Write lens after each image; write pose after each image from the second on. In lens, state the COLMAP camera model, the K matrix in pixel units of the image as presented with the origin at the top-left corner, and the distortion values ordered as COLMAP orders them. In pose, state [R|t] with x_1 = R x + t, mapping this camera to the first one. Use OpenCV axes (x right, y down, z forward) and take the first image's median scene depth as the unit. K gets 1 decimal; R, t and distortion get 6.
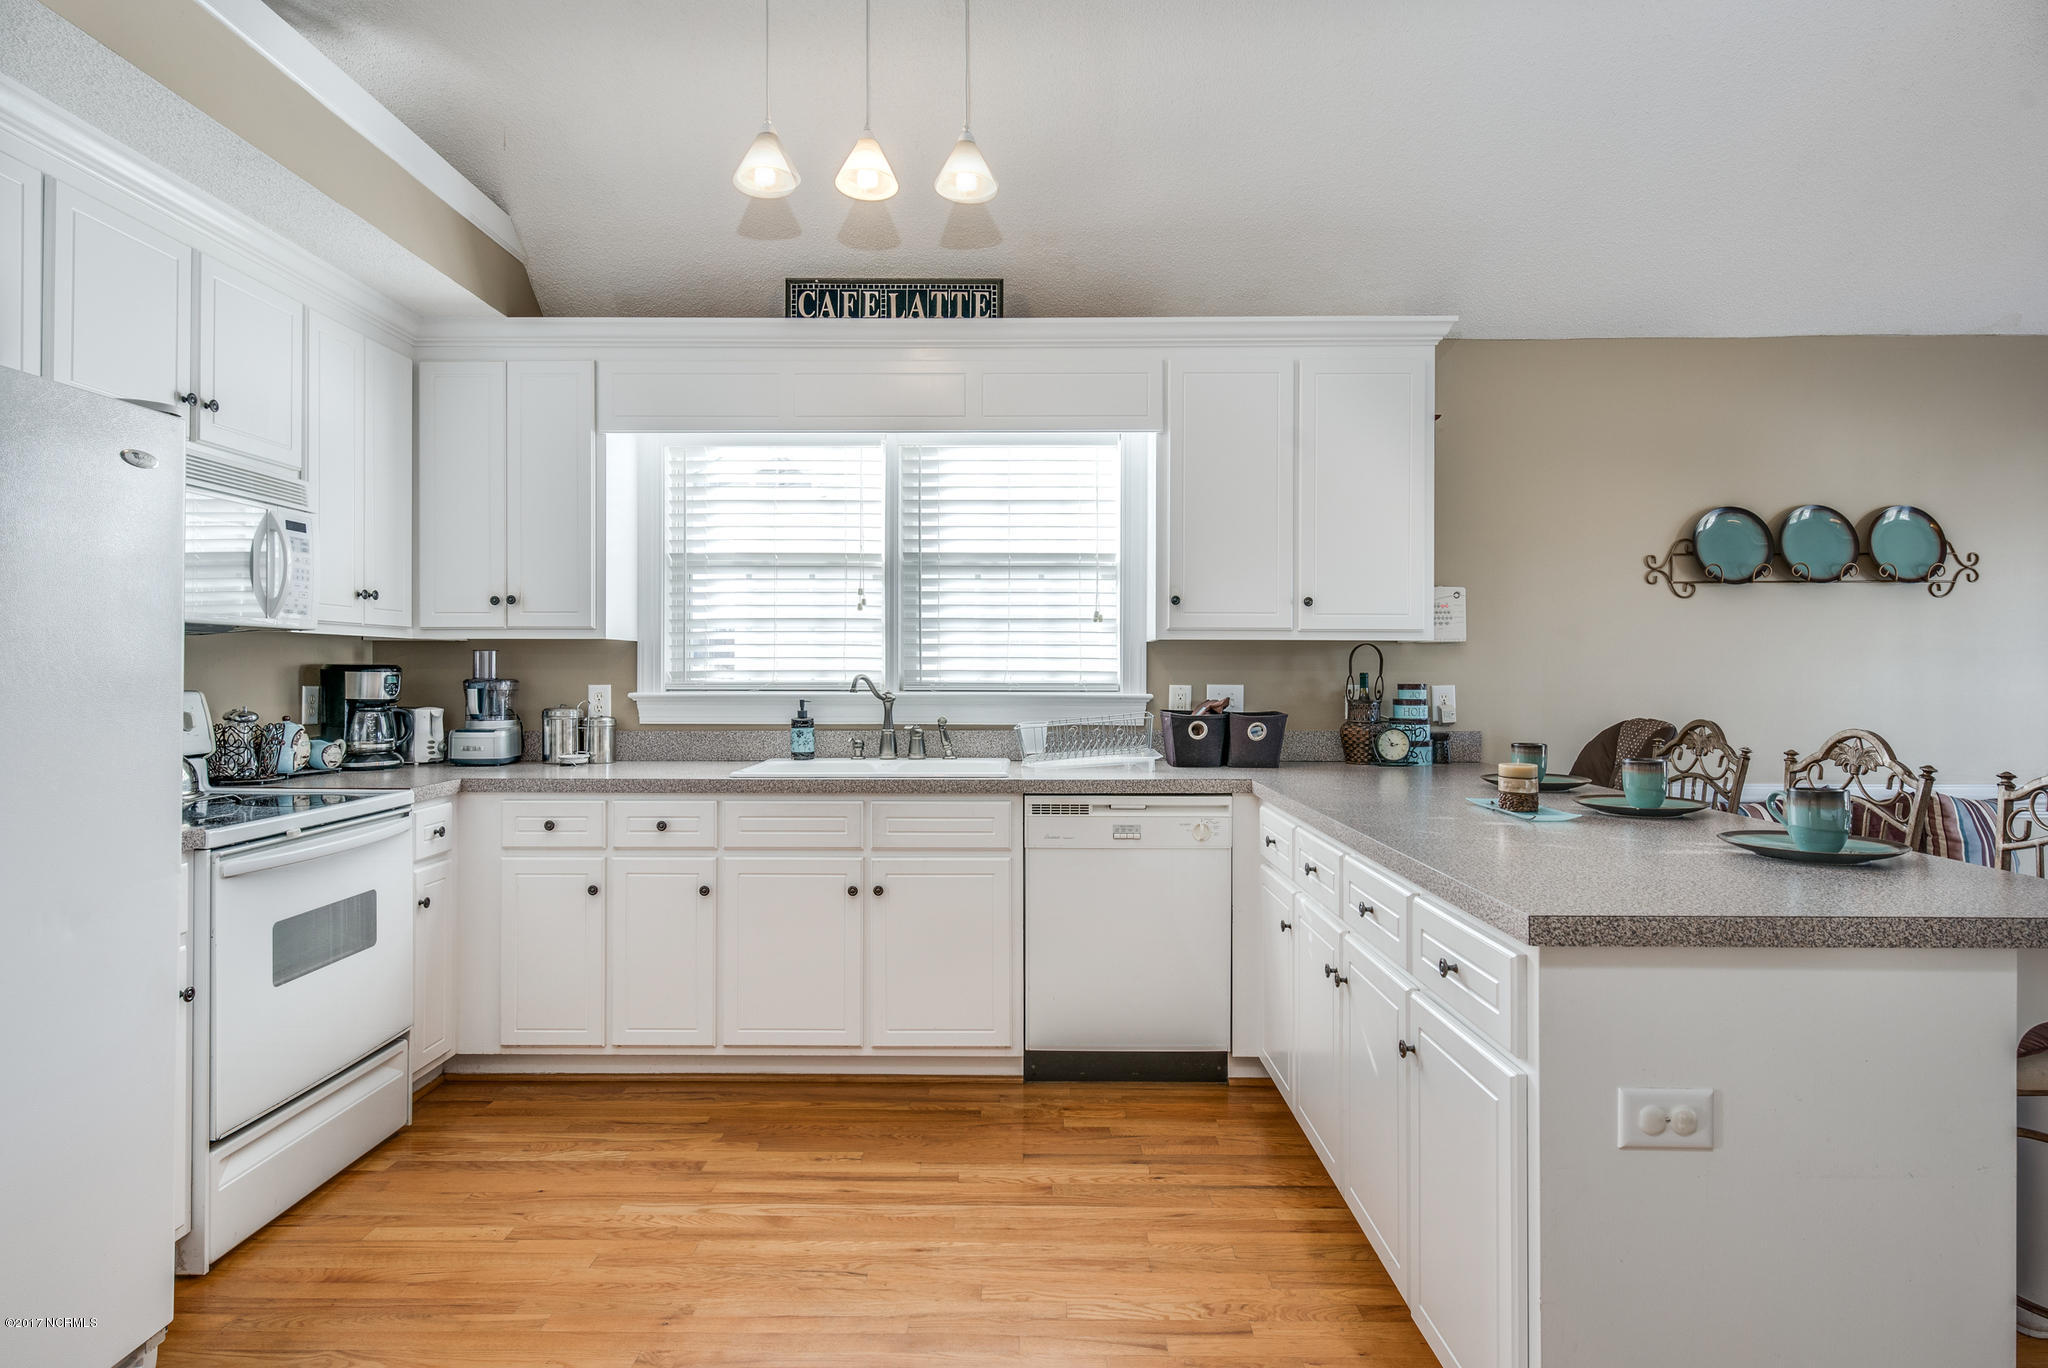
lens RADIAL K [[1153.0, 0, 1016.0], [0, 1153.0, 667.2], [0, 0, 1]] dist [0.020883, -0.000774]
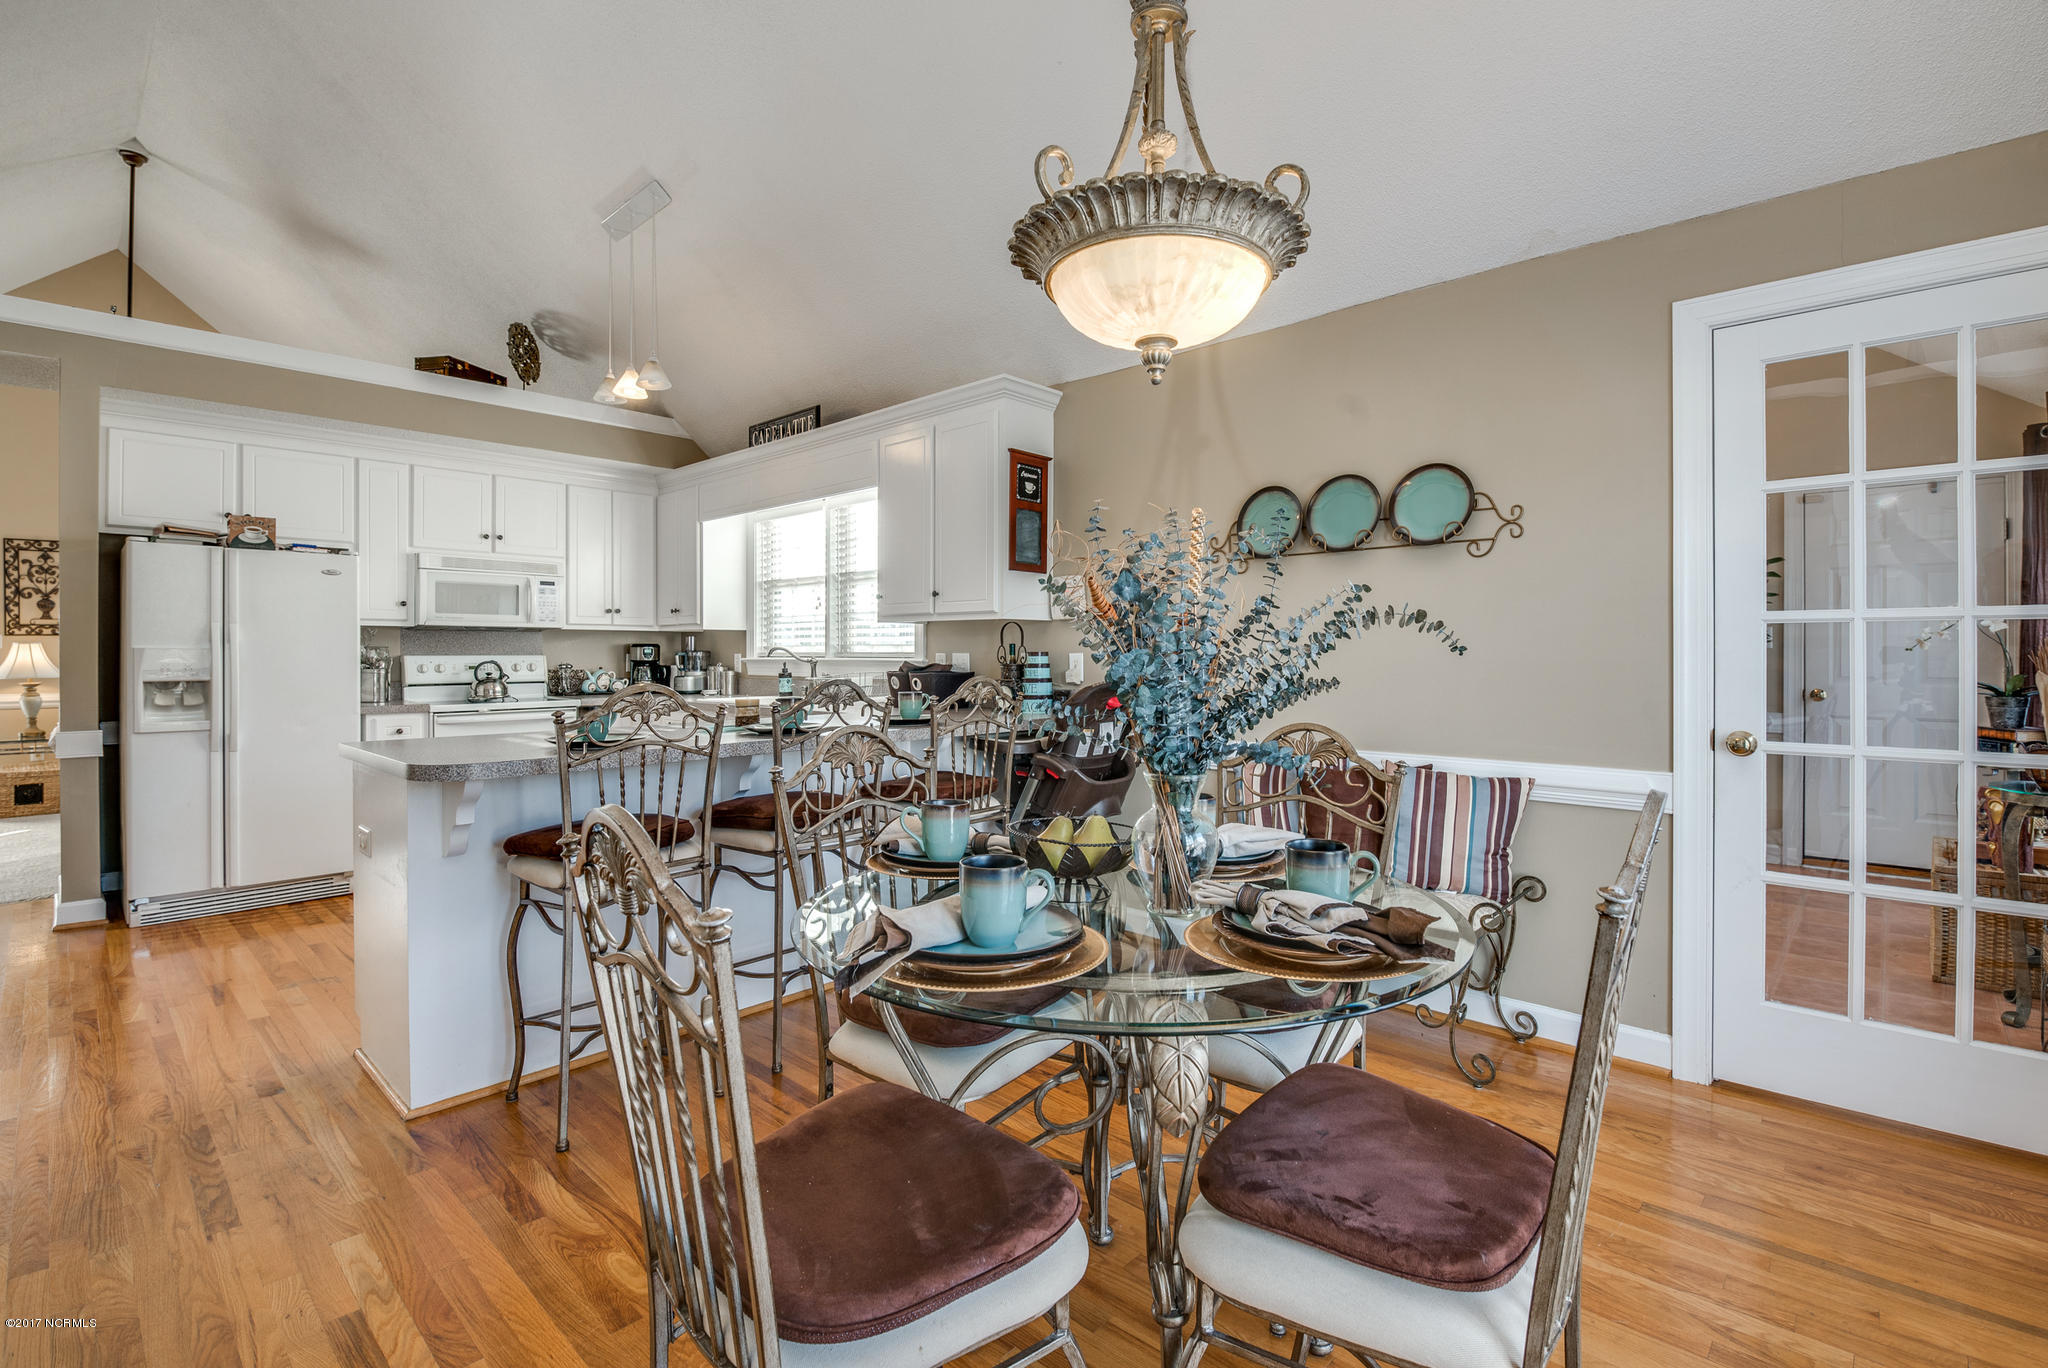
lens RADIAL K [[914.2, 0, 1021.6], [0, 914.2, 654.8], [0, 0, 1]] dist [-0.003152, -0.001155]
pose [[0.741688, -0.000068, -0.670746, 1.067748], [0.002967, 0.999991, 0.003179, 0.014992], [0.670739, -0.004348, 0.741681, 0.232184]]
